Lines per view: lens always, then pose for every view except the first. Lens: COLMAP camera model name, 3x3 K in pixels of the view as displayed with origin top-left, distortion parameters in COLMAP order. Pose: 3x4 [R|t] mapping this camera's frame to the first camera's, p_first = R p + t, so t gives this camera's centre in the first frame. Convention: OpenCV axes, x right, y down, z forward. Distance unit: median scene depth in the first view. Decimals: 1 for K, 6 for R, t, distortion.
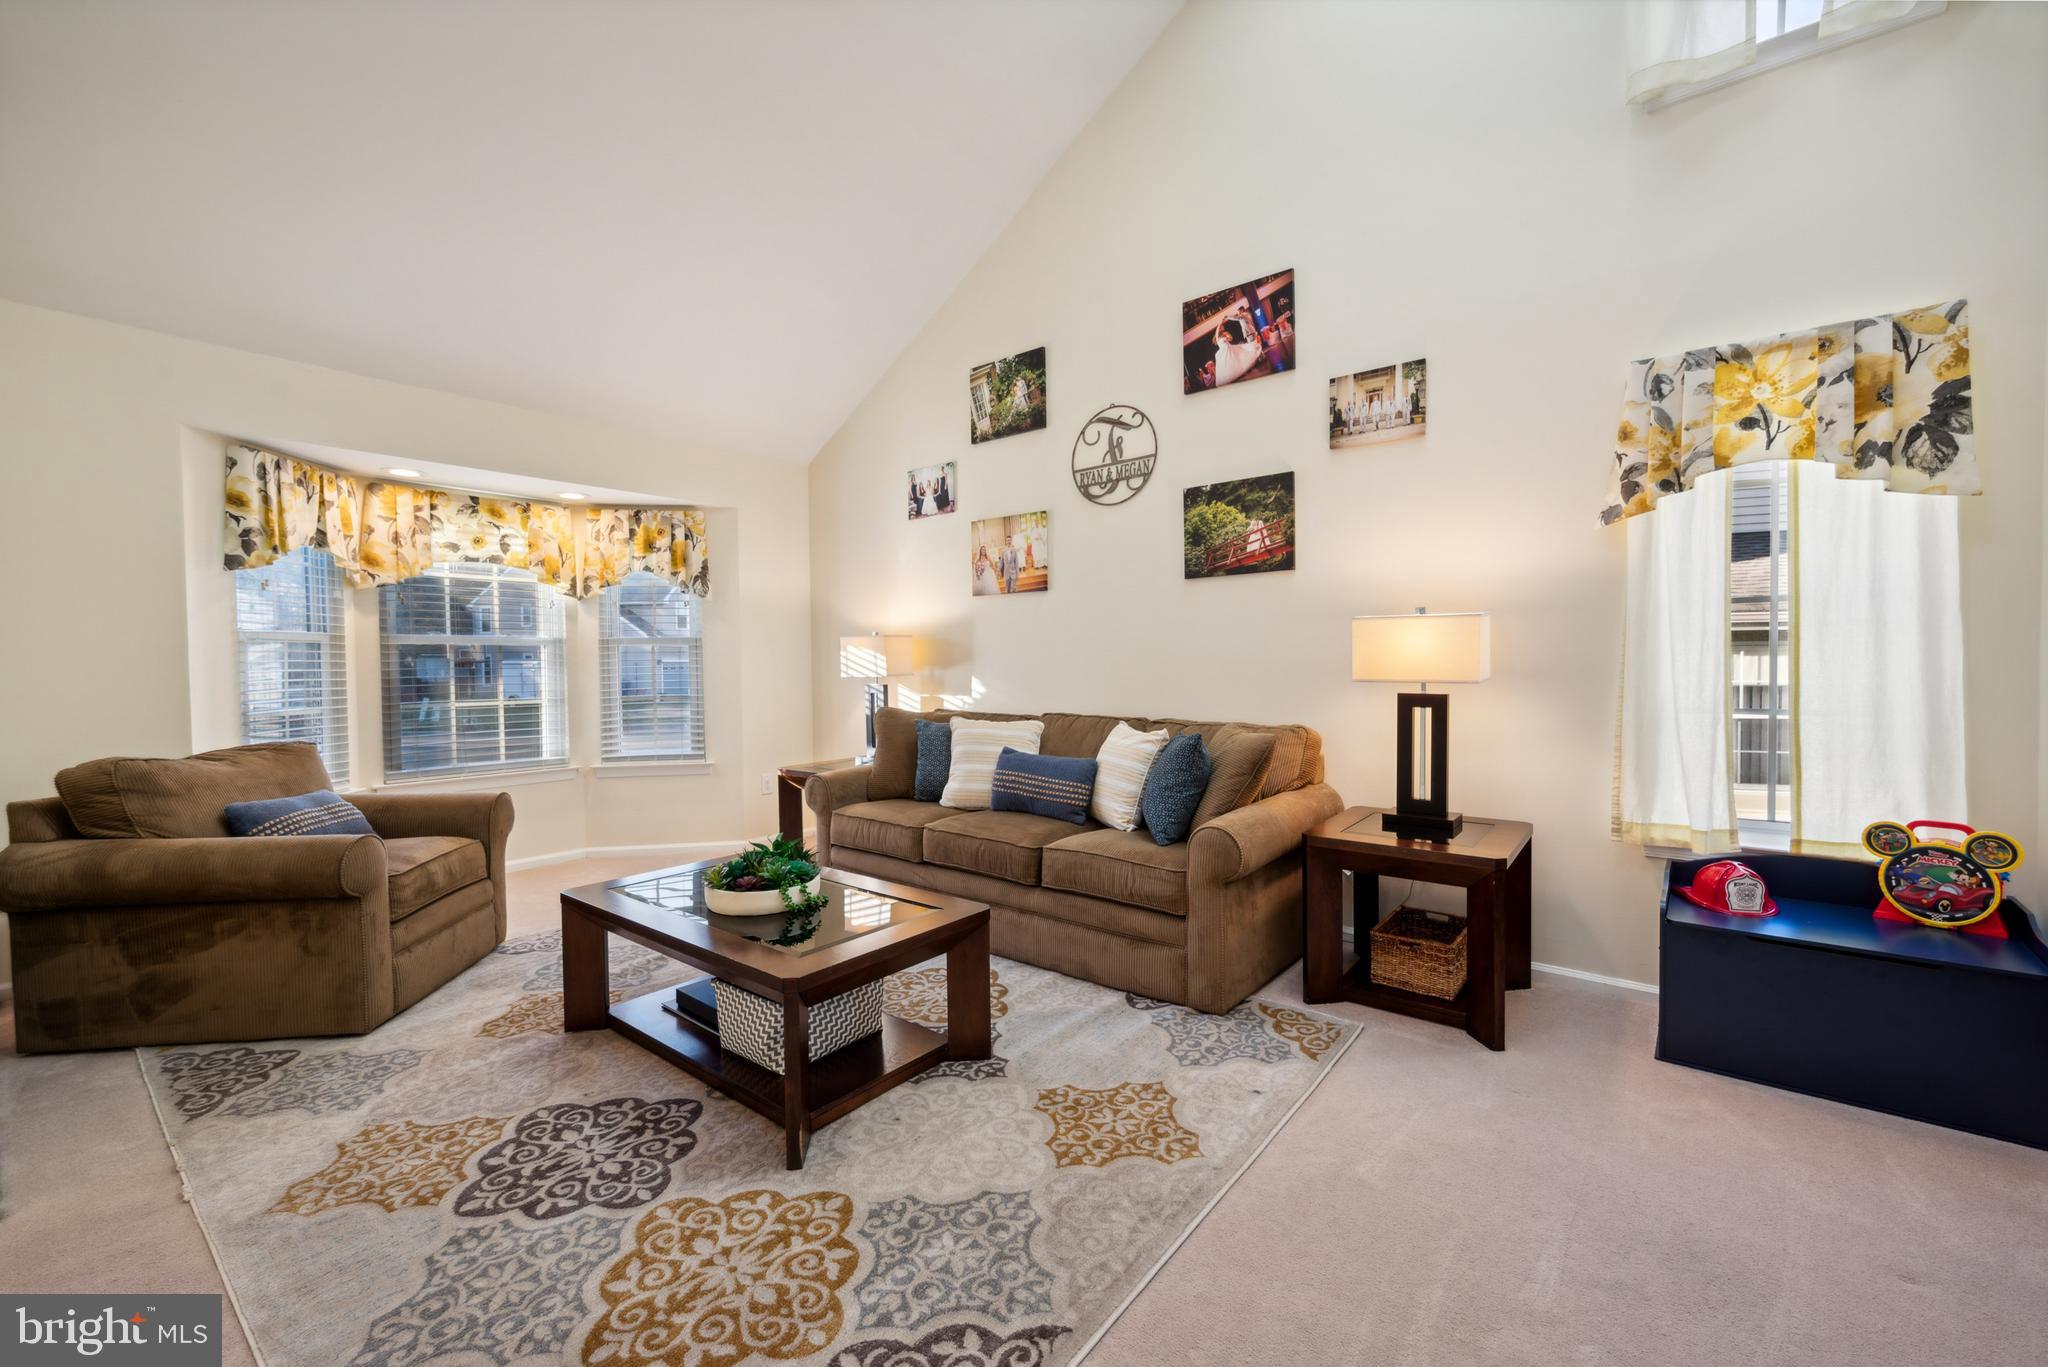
lens RADIAL K [[834.9, 0, 1035.2], [0, 834.9, 673.5], [0, 0, 1]] dist [0.009464, 0.000037]
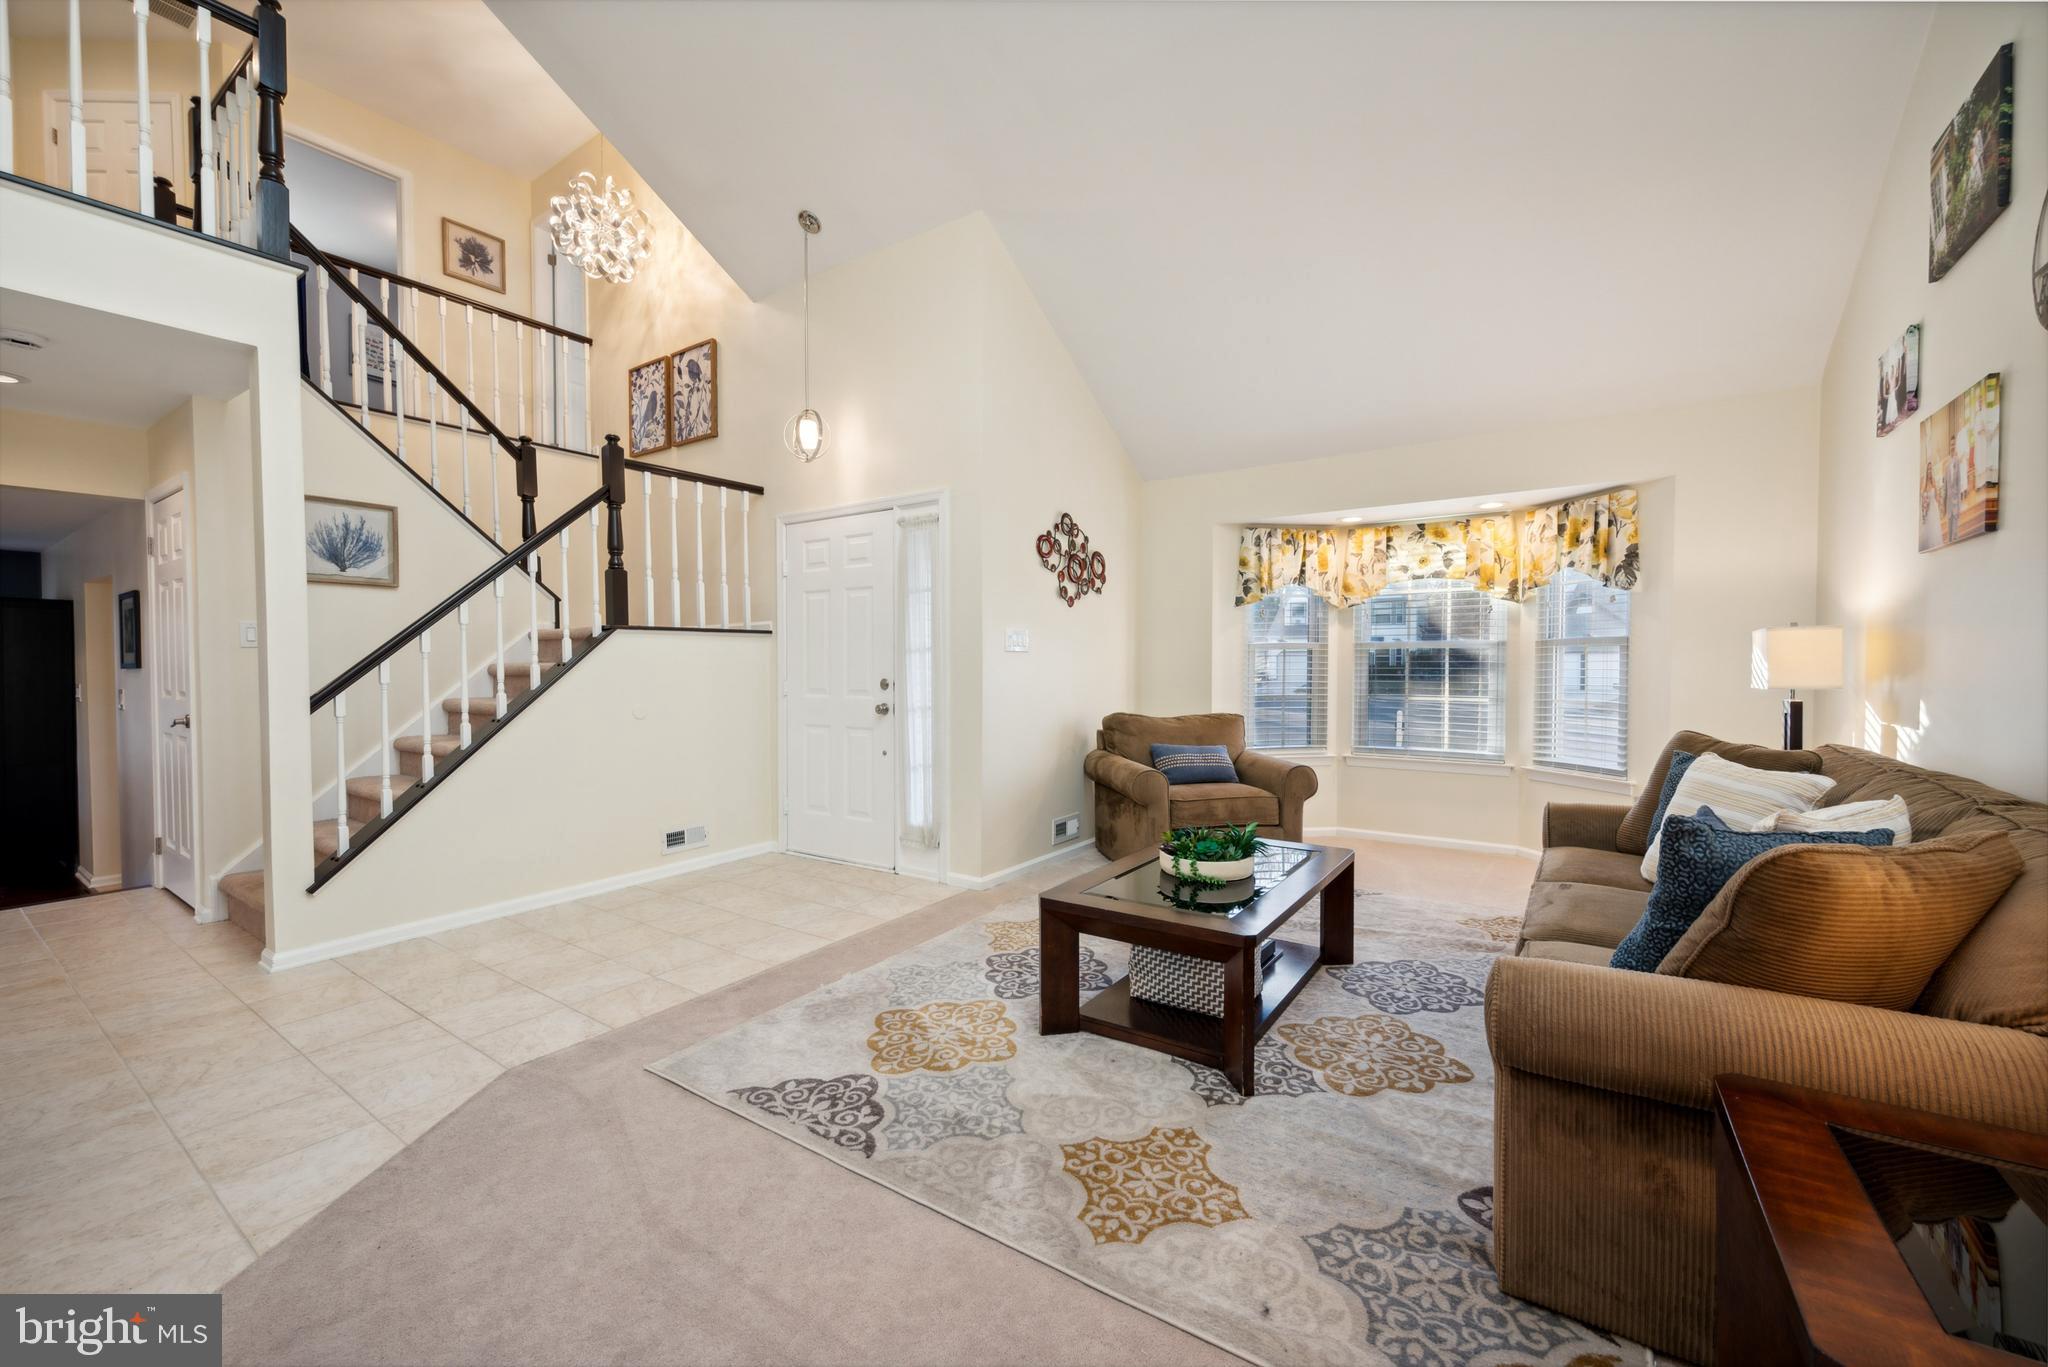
lens RADIAL K [[806.2, 0, 1035.4], [0, 806.2, 682.5], [0, 0, 1]] dist [-0.001983, -0.000200]
pose [[0.082357, 0.032086, -0.996086, 0.446874], [-0.013831, 0.999422, 0.031050, -0.014918], [0.996507, 0.011220, 0.082754, 0.379419]]
